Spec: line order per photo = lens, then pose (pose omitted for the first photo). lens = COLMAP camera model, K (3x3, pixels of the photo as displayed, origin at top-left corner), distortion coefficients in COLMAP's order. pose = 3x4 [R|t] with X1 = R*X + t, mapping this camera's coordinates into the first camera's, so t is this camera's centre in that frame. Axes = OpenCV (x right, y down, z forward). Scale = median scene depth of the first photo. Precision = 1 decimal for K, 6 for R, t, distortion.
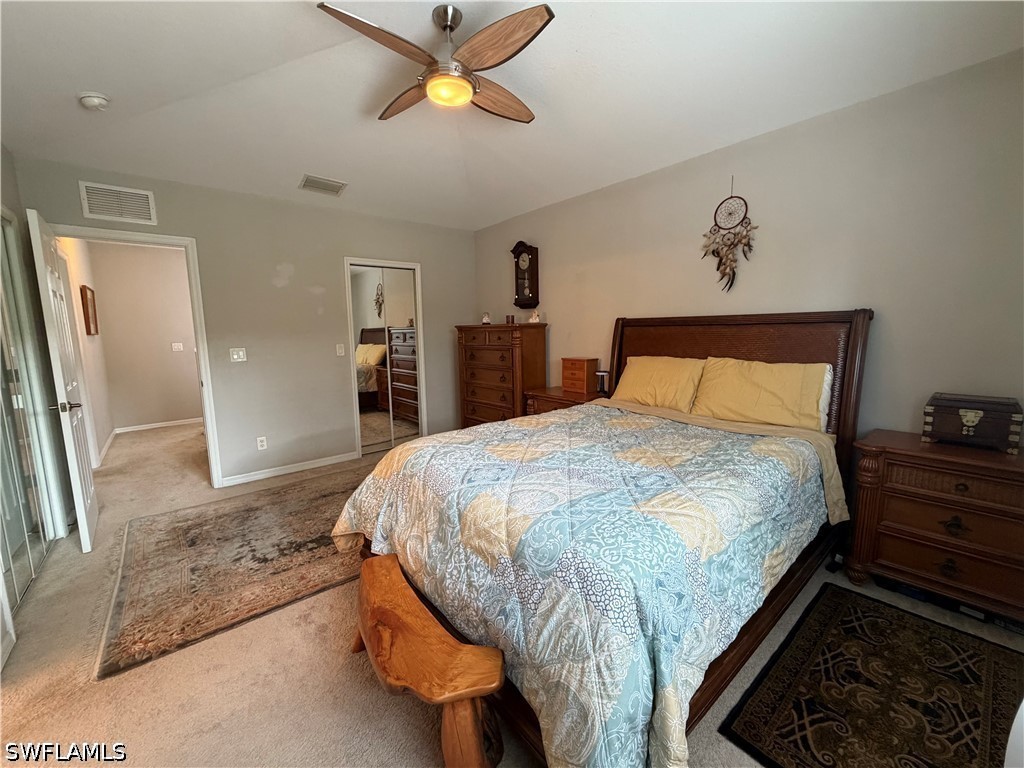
lens RADIAL K [[411.3, 0, 512.0], [0, 411.3, 384.0], [0, 0, 1]] dist [-0.002074, -0.000121]
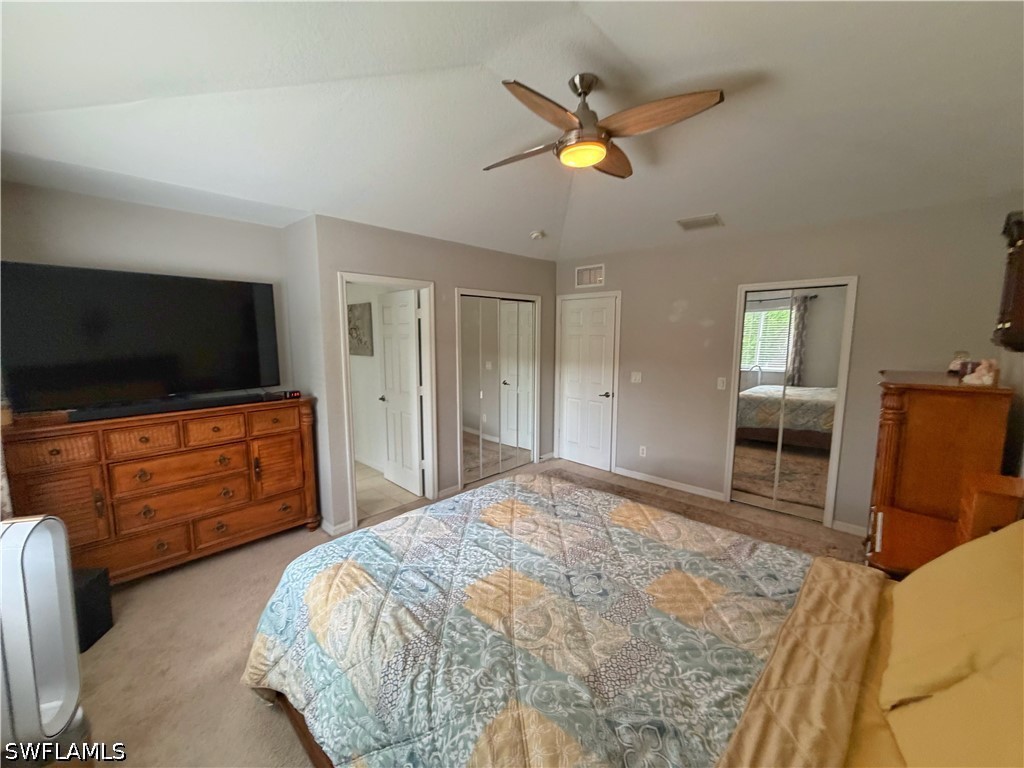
lens RADIAL K [[411.3, 0, 512.0], [0, 411.3, 384.0], [0, 0, 1]] dist [-0.002074, -0.000121]
pose [[0.115689, 0.142174, -0.983058, 0.668196], [-0.136641, 0.982572, 0.126024, -0.196106], [0.983842, 0.119747, 0.133099, 0.565369]]
